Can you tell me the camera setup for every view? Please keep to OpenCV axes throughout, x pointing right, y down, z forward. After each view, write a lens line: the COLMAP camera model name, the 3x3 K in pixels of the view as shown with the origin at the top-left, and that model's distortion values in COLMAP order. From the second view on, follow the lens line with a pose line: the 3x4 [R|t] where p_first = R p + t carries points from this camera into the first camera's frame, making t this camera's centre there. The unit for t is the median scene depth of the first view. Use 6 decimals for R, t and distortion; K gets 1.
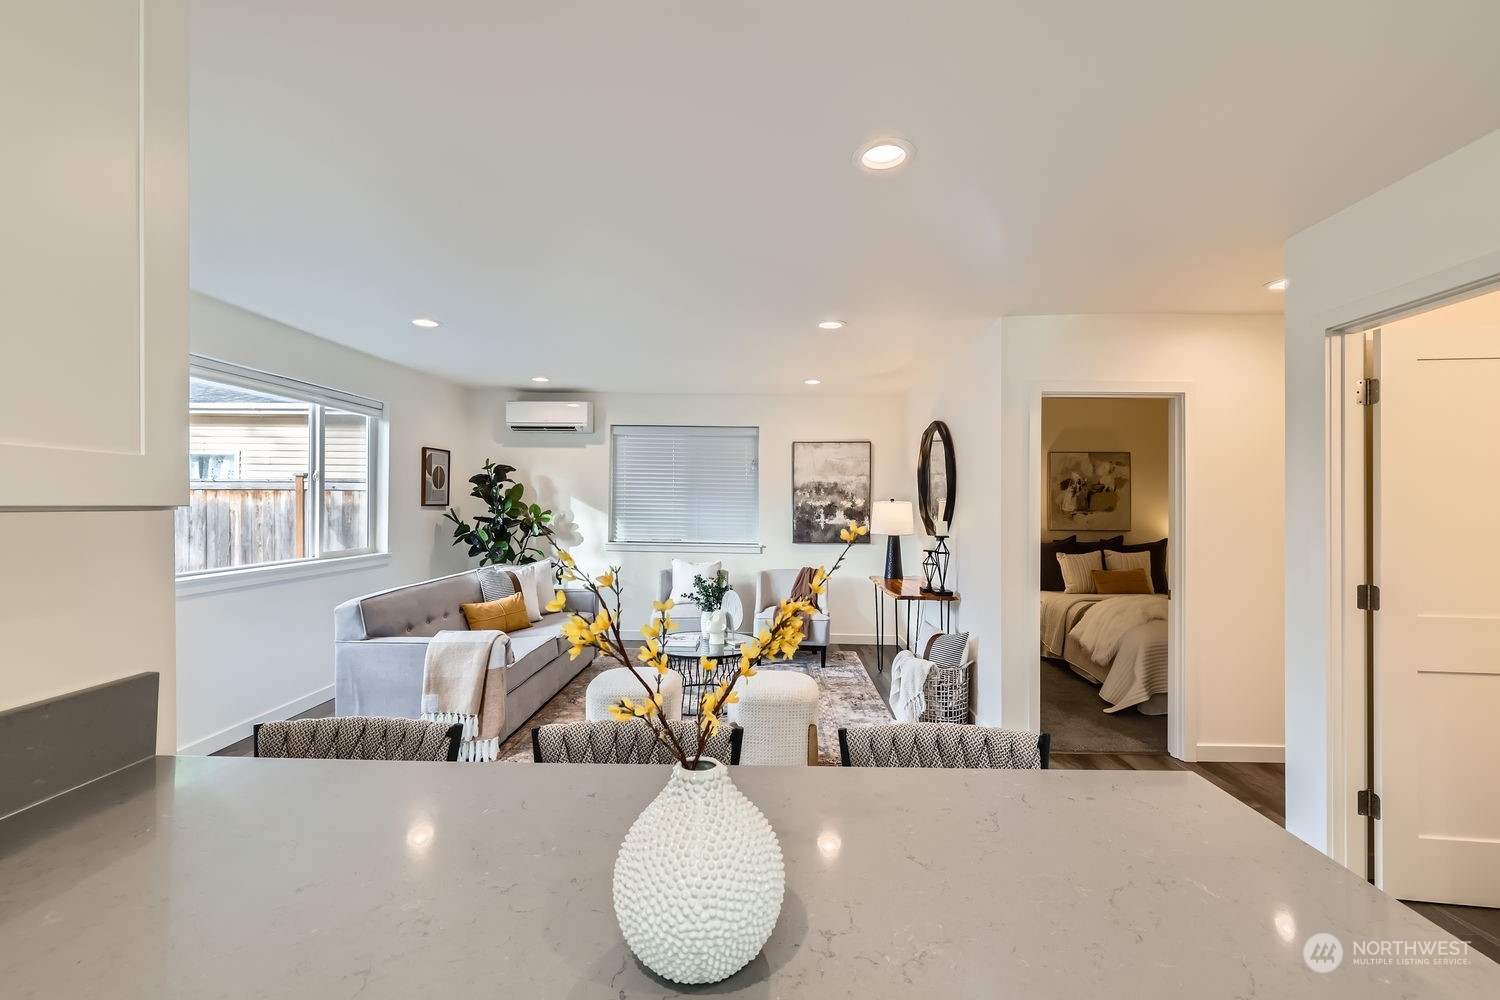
lens RADIAL K [[637.8, 0, 755.0], [0, 637.8, 495.8], [0, 0, 1]] dist [0.003578, -0.000075]
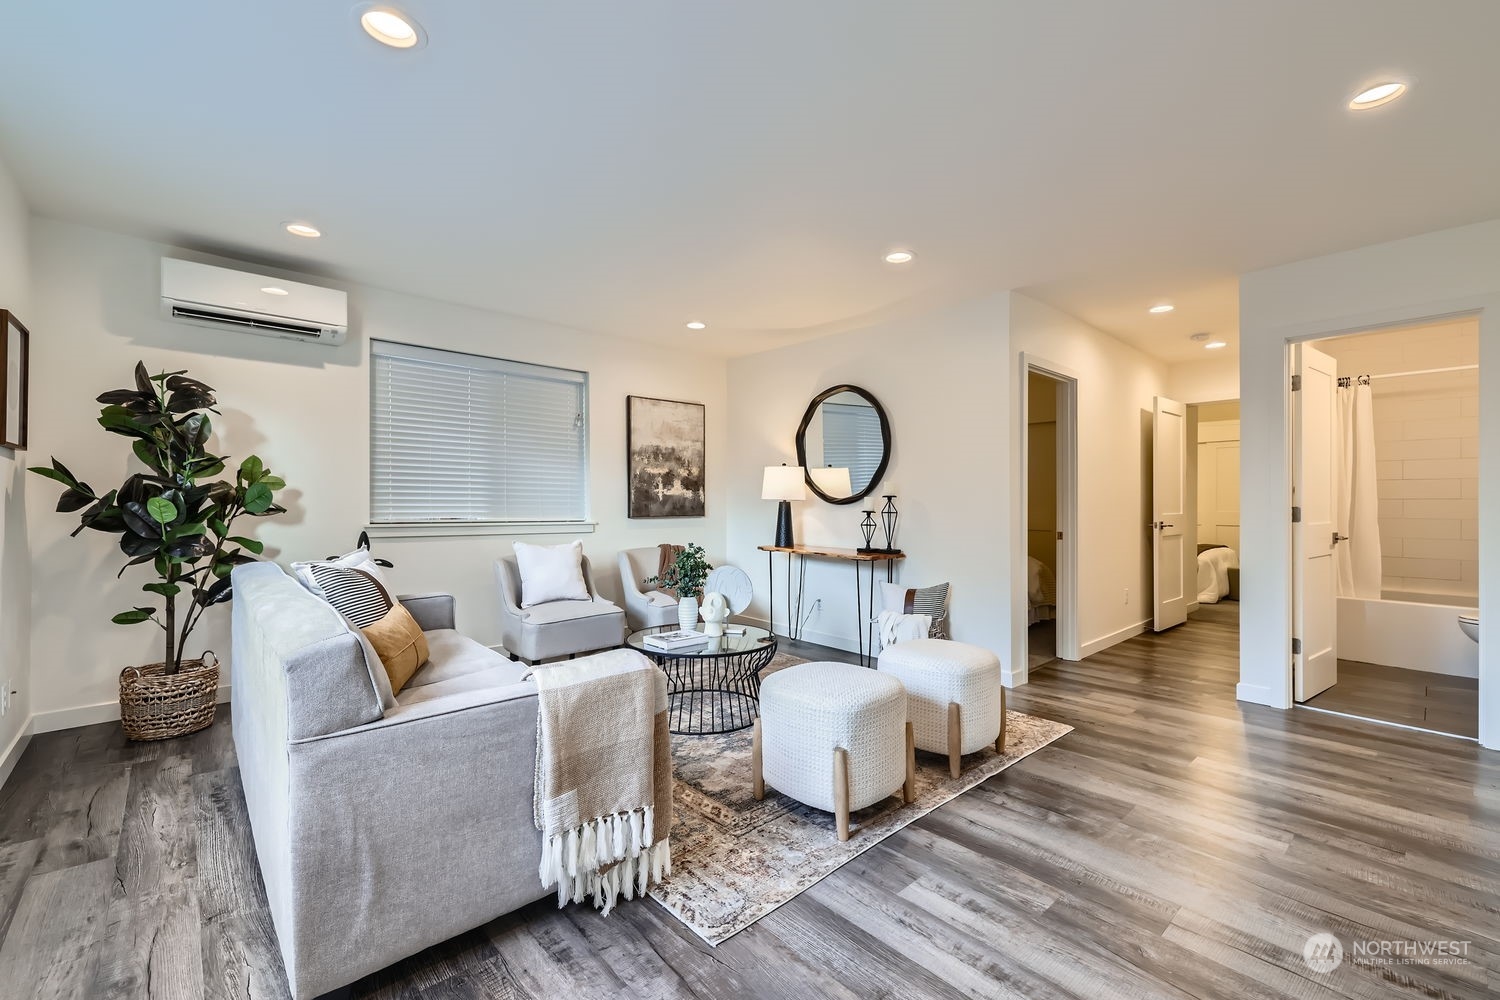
lens RADIAL K [[631.9, 0, 756.4], [0, 631.9, 500.9], [0, 0, 1]] dist [0.012477, -0.004586]
pose [[0.720407, -0.005578, 0.693530, -0.405274], [-0.003635, 0.999924, 0.011819, 0.042803], [-0.693542, -0.011036, 0.720331, 0.298840]]
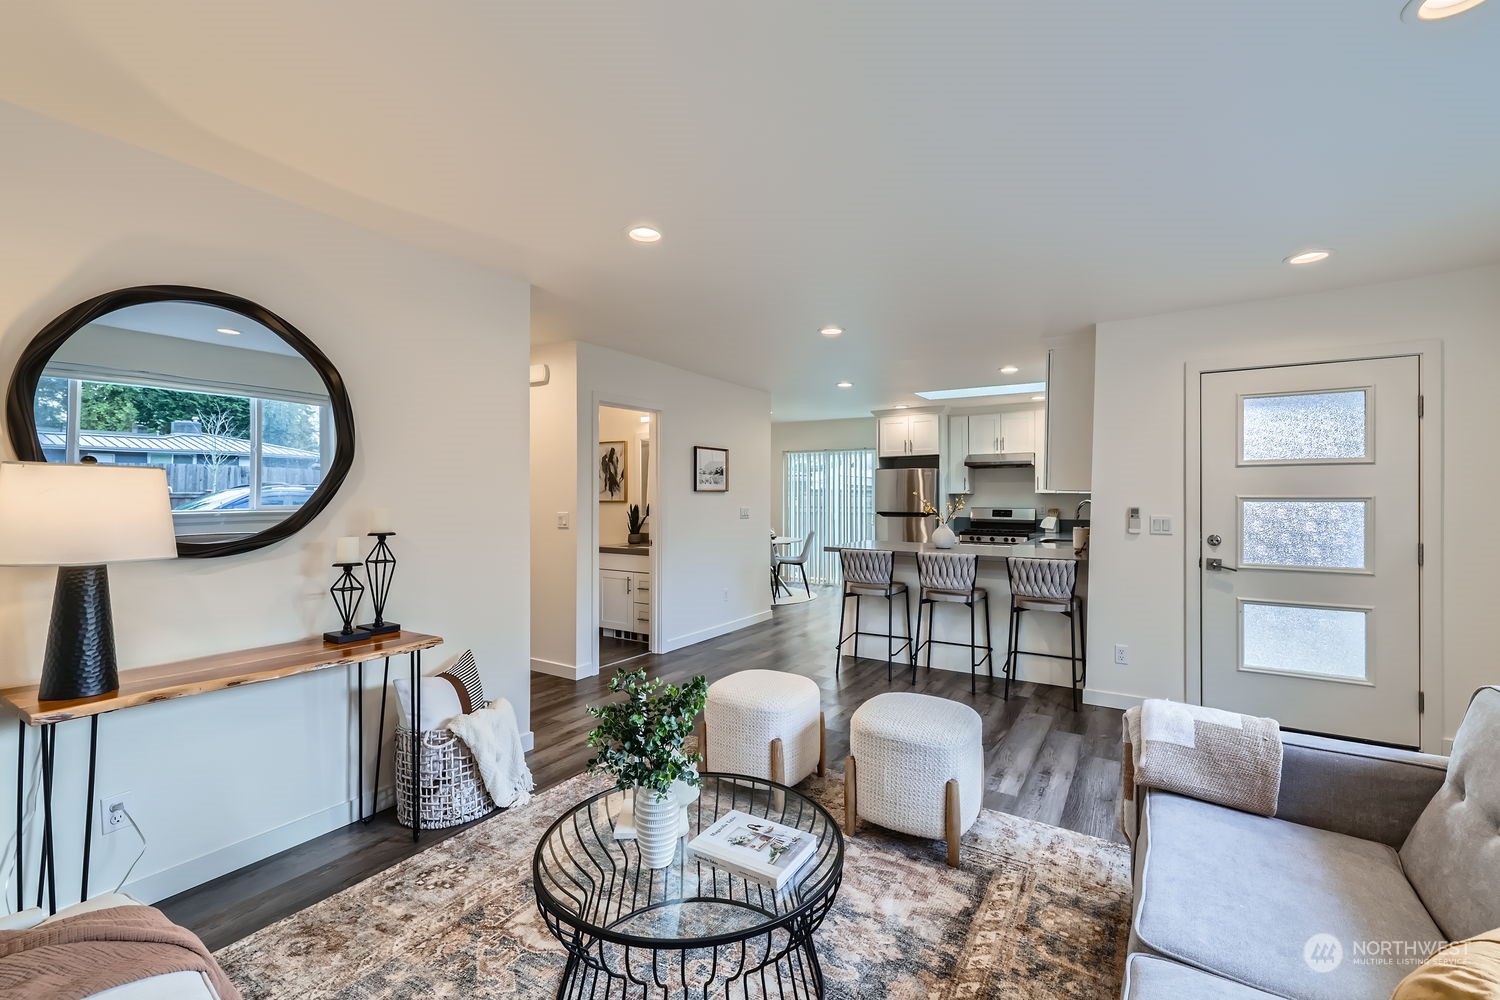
lens RADIAL K [[632.1, 0, 754.2], [0, 632.1, 497.2], [0, 0, 1]] dist [0.002345, -0.000249]
pose [[-0.858765, -0.009230, 0.512286, -0.220739], [-0.013292, 0.999903, -0.004266, 0.019214], [-0.512197, -0.010473, -0.858804, 0.959827]]
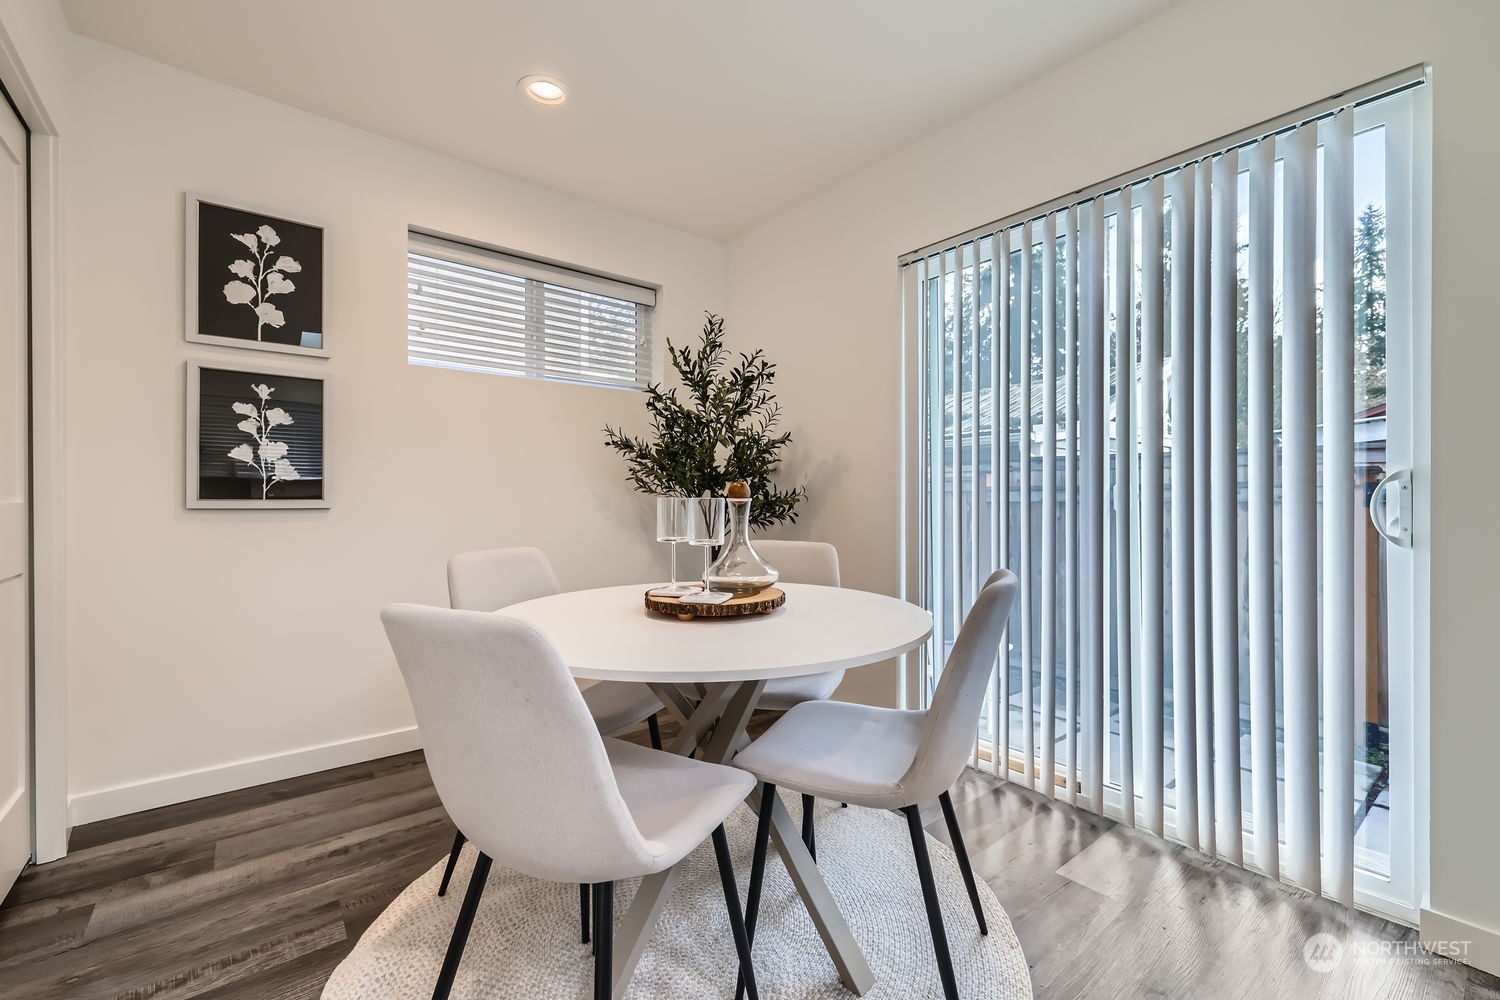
lens RADIAL K [[637.8, 0, 755.0], [0, 637.8, 495.8], [0, 0, 1]] dist [0.003578, -0.000075]
pose [[-0.636207, -0.004658, 0.771505, 0.267400], [-0.013844, 0.999890, -0.005379, 0.062072], [-0.771394, -0.014103, -0.636201, -0.101711]]
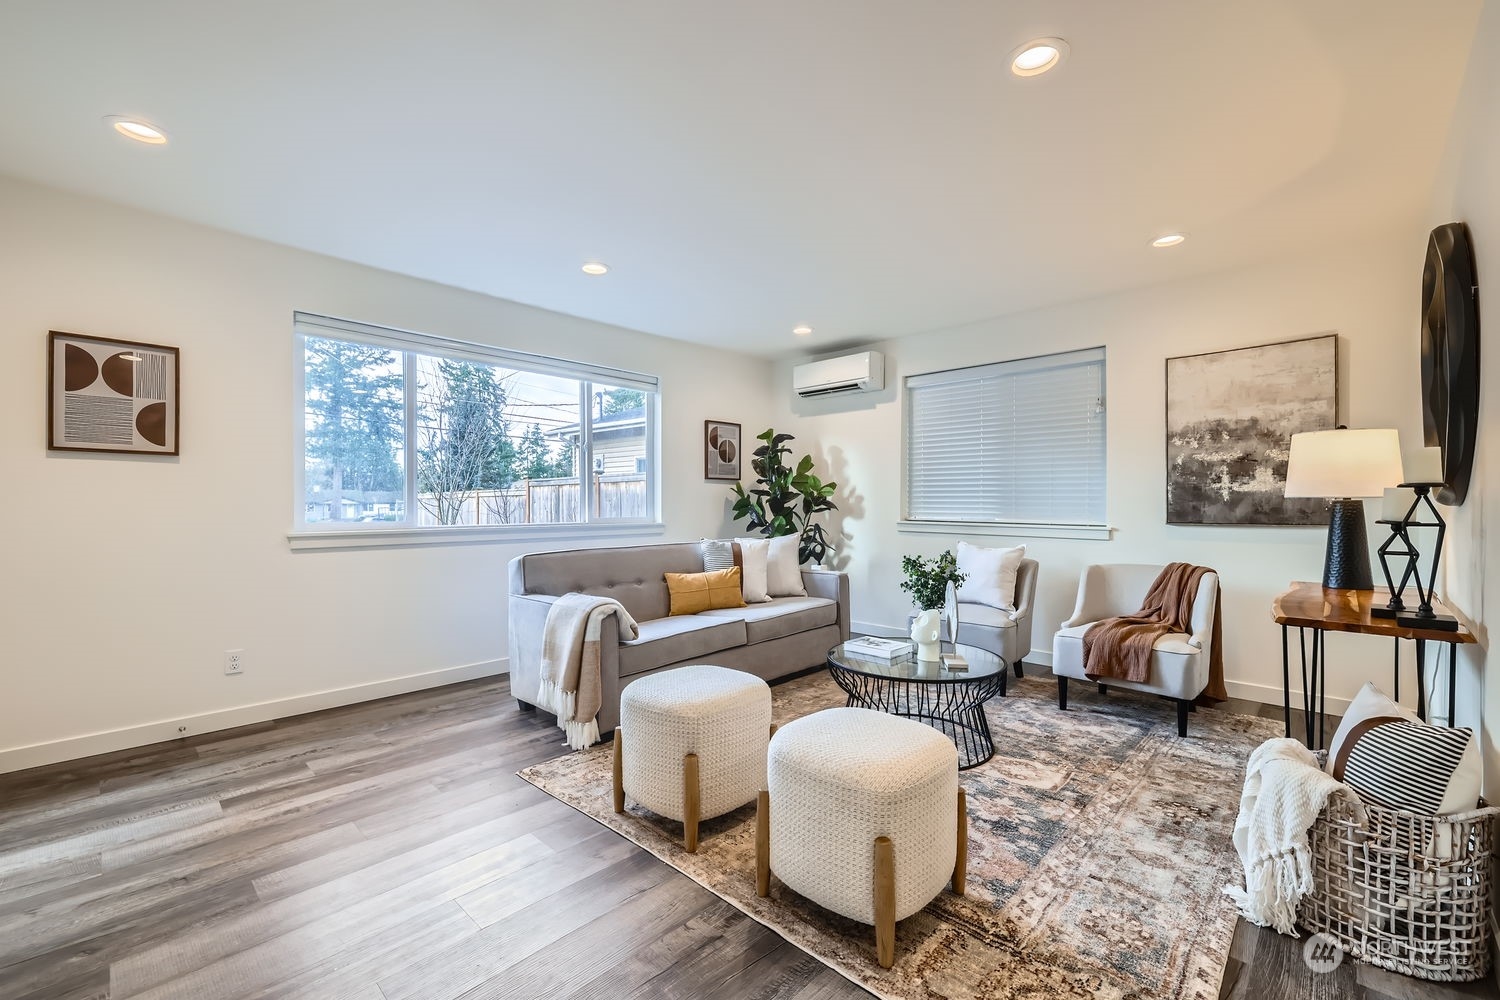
lens RADIAL K [[628.9, 0, 756.8], [0, 628.9, 504.4], [0, 0, 1]] dist [0.005477, -0.000309]
pose [[0.742039, -0.009651, -0.670287, 0.178119], [0.013956, 0.999902, 0.001054, 0.050314], [0.670212, -0.010137, 0.742101, 0.293053]]
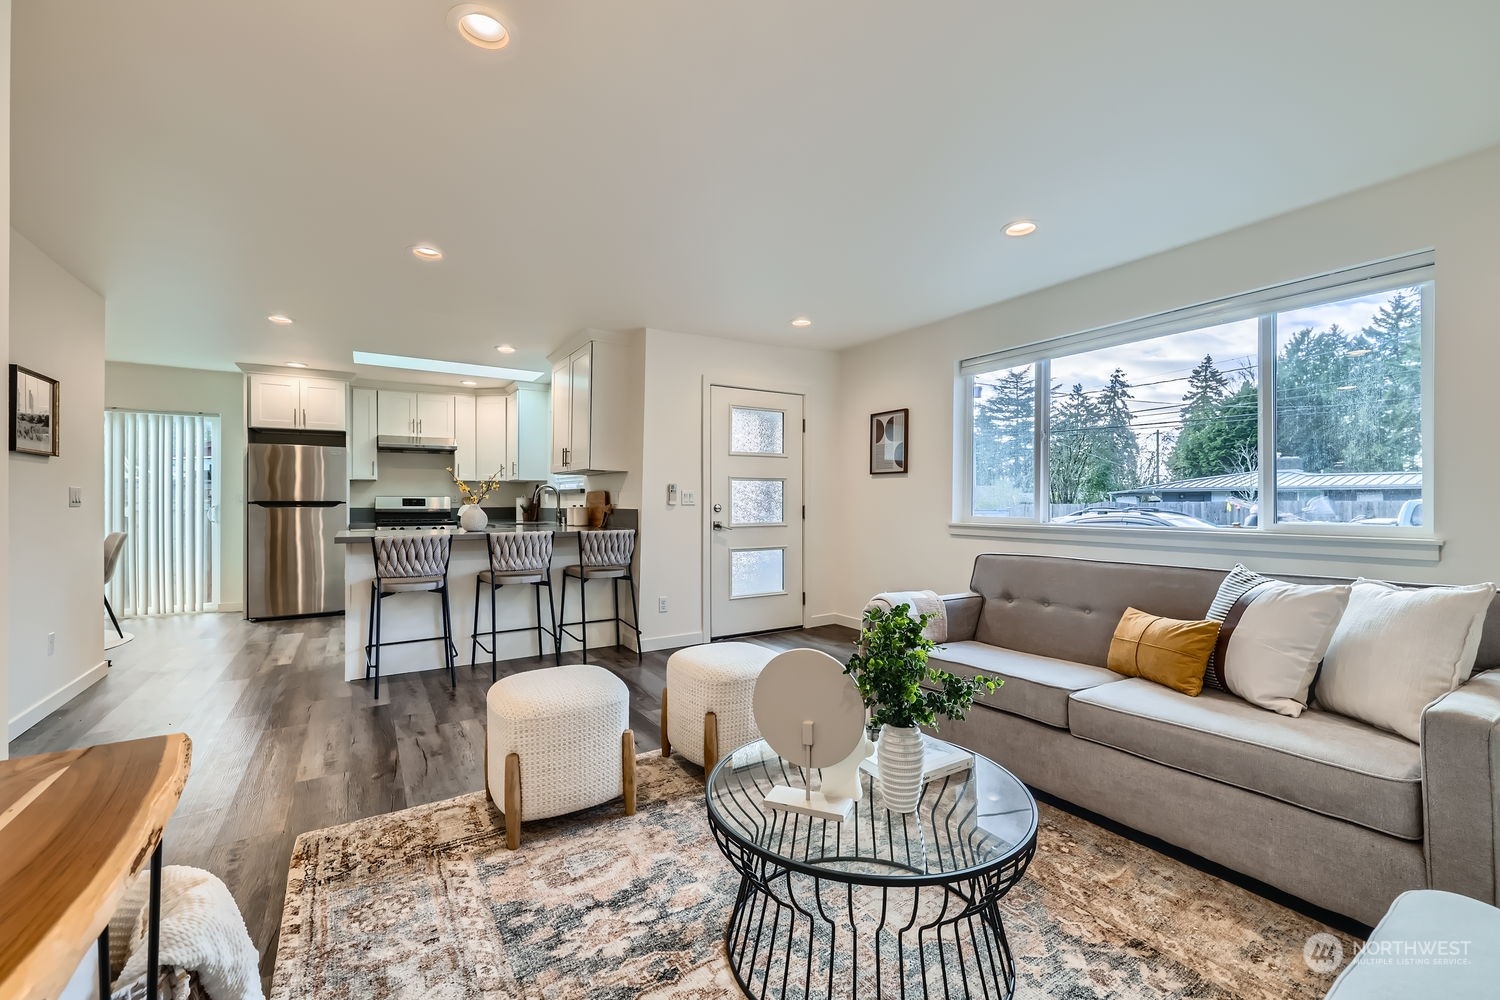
lens RADIAL K [[630.2, 0, 755.3], [0, 630.2, 497.9], [0, 0, 1]] dist [0.000679, -0.000164]
pose [[-0.834056, -0.009941, -0.551590, 0.127392], [0.000177, 0.999833, -0.018288, 0.053760], [0.551679, -0.015351, -0.833915, 0.929314]]
